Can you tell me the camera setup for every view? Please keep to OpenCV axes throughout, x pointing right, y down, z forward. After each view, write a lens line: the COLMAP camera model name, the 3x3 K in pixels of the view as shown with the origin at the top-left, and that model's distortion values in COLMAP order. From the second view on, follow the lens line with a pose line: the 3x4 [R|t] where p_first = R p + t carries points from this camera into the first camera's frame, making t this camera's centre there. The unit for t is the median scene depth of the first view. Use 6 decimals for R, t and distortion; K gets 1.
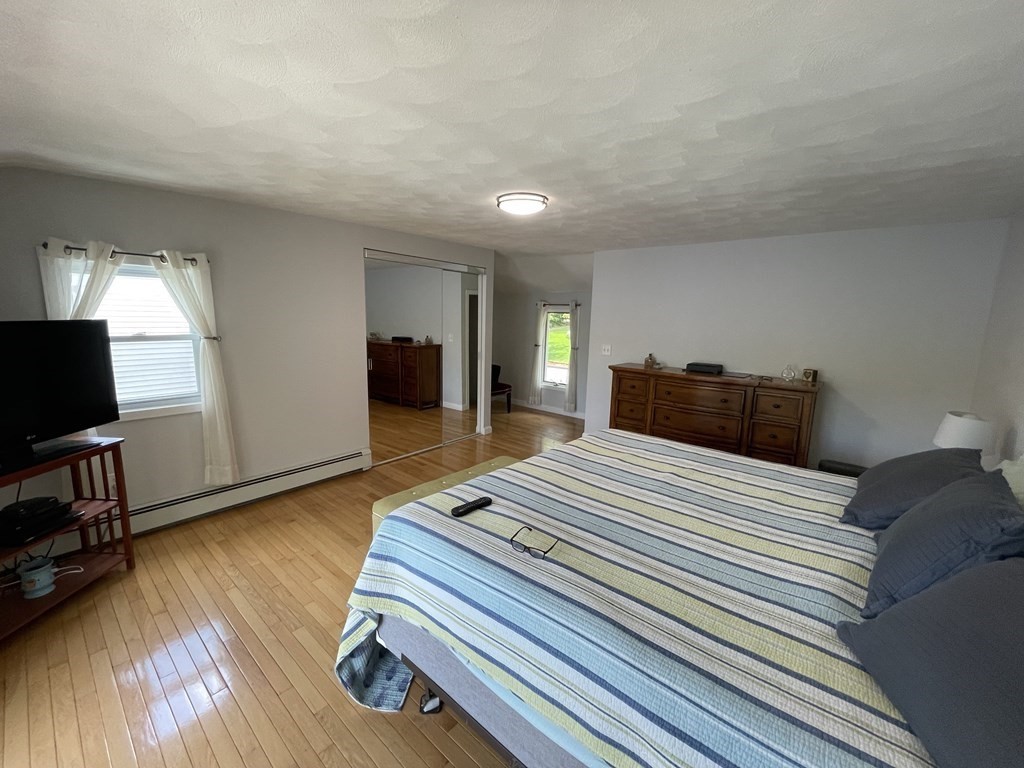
lens RADIAL K [[416.9, 0, 517.5], [0, 416.9, 383.0], [0, 0, 1]] dist [-0.001152, 0.000735]
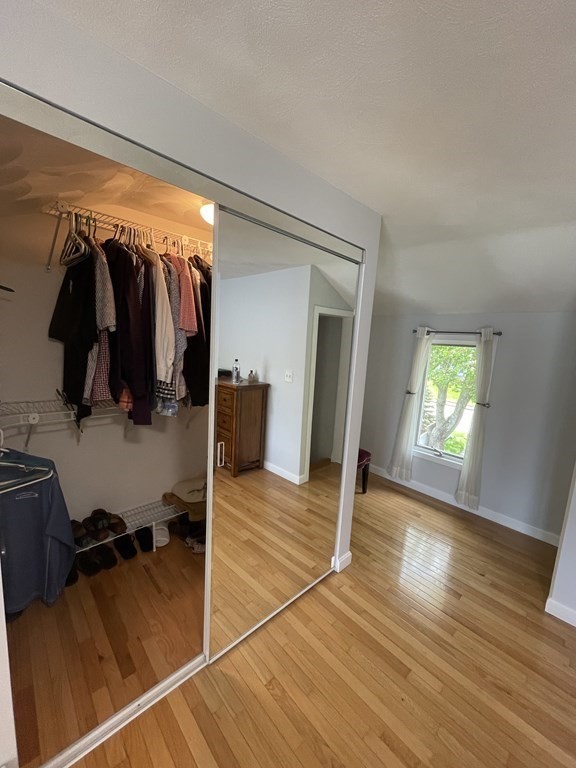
lens RADIAL K [[312.7, 0, 287.8], [0, 312.7, 380.2], [0, 0, 1]] dist [-0.001152, 0.000735]
pose [[0.990172, 0.046377, -0.131939, -0.083202], [-0.053012, 0.997477, -0.047224, -0.076751], [0.129415, 0.053755, 0.990132, 0.483000]]
